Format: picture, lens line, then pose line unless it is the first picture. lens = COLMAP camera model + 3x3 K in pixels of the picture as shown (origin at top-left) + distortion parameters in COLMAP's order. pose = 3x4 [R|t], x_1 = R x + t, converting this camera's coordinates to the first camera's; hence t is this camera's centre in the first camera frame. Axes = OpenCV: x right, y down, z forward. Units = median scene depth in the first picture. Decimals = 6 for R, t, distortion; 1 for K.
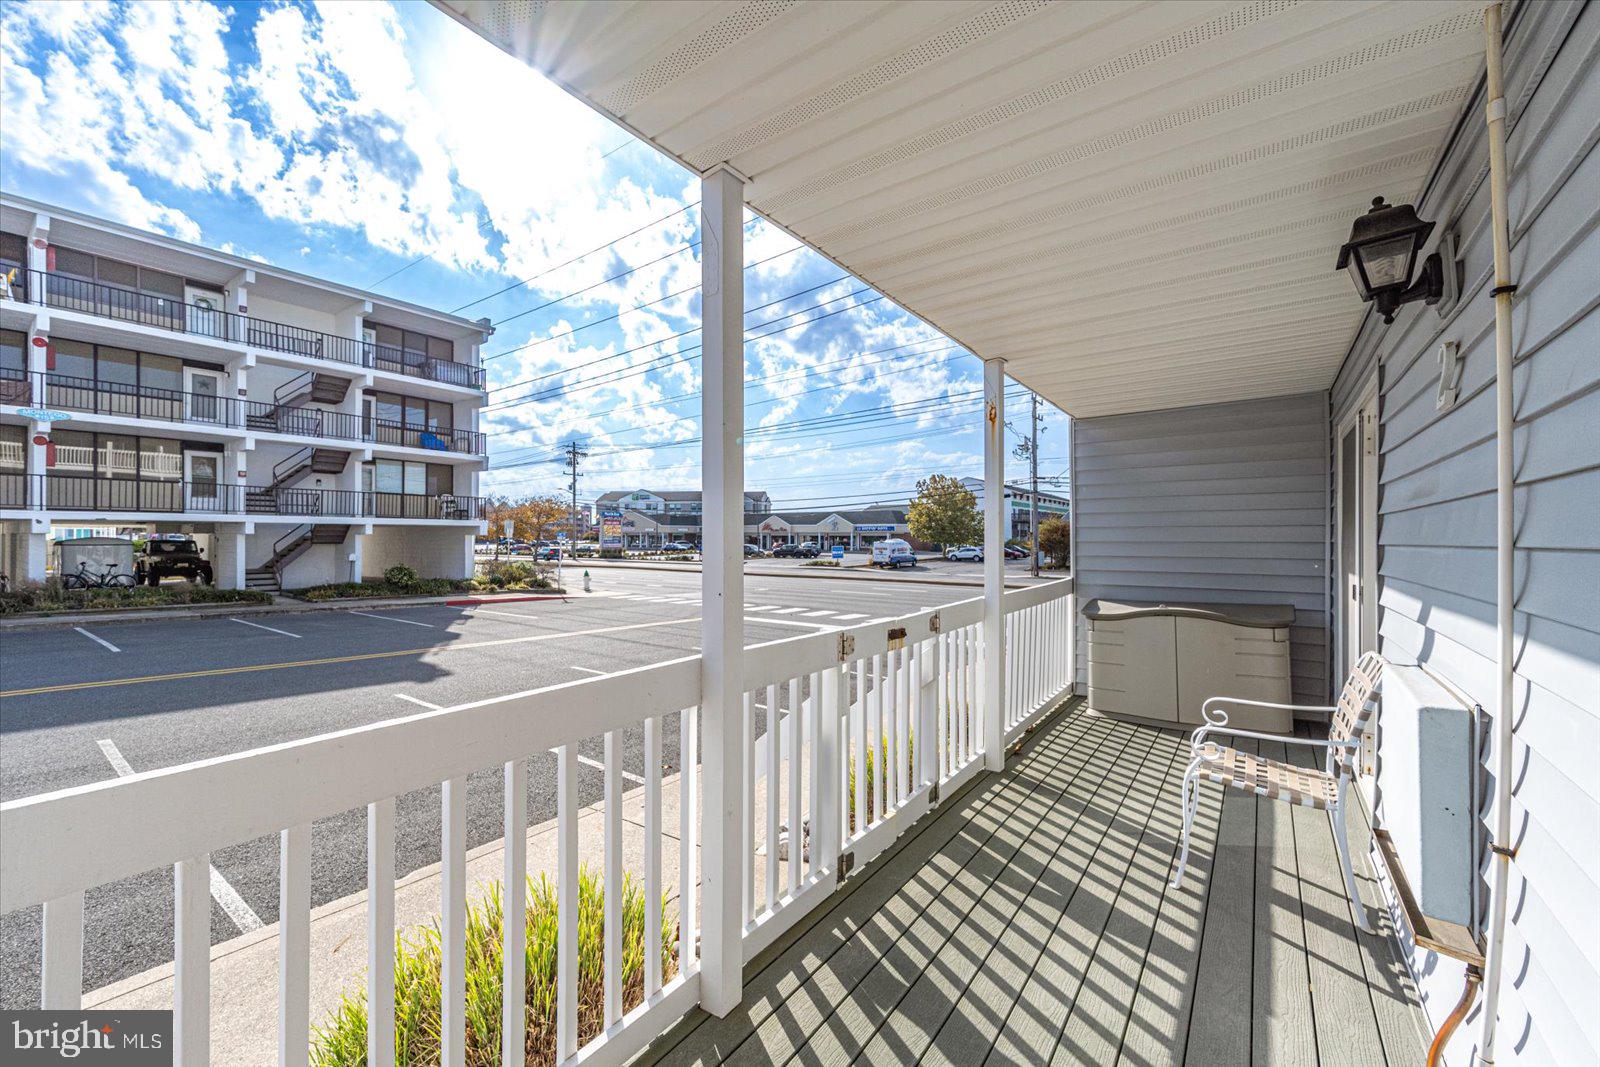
lens RADIAL K [[643.0, 0, 800.0], [0, 643.0, 533.5], [0, 0, 1]] dist [0.000329, -0.000116]
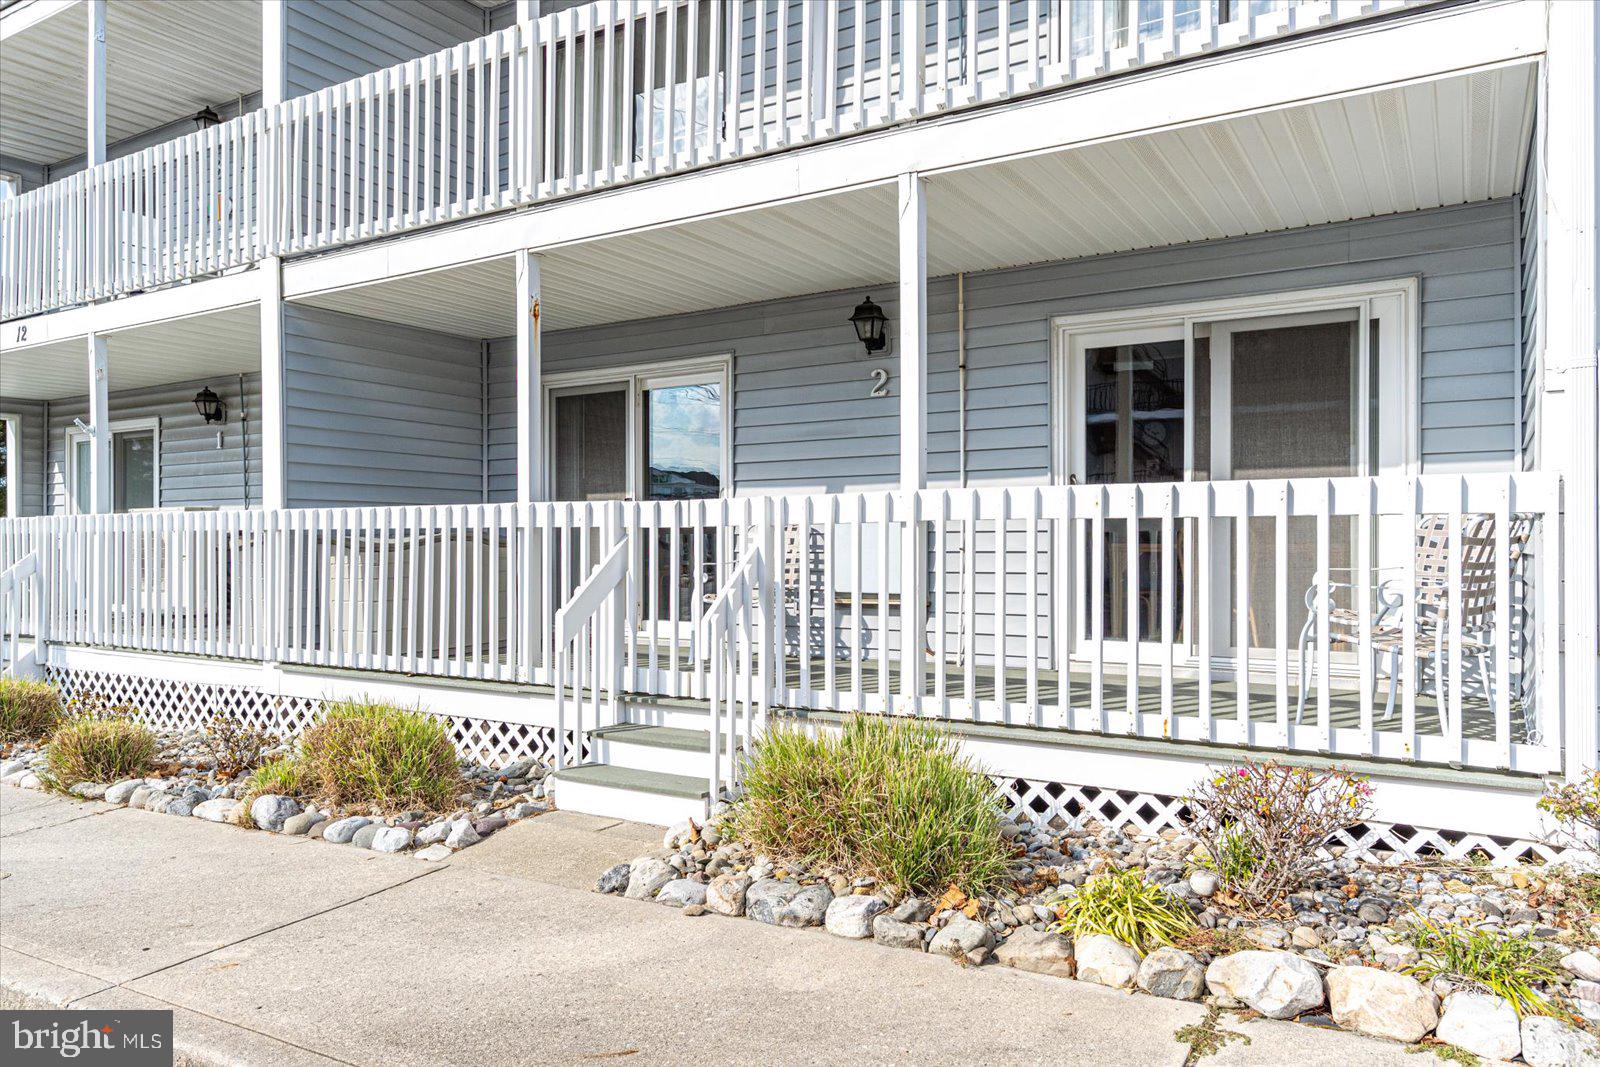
lens RADIAL K [[1068.7, 0, 800.0], [0, 1068.7, 533.5], [0, 0, 1]] dist [-0.000329, -0.000156]
pose [[-0.084255, 0.009012, 0.996403, -1.685573], [-0.005066, 0.999942, -0.009472, 0.202233], [-0.996431, -0.005845, -0.084205, 0.950475]]
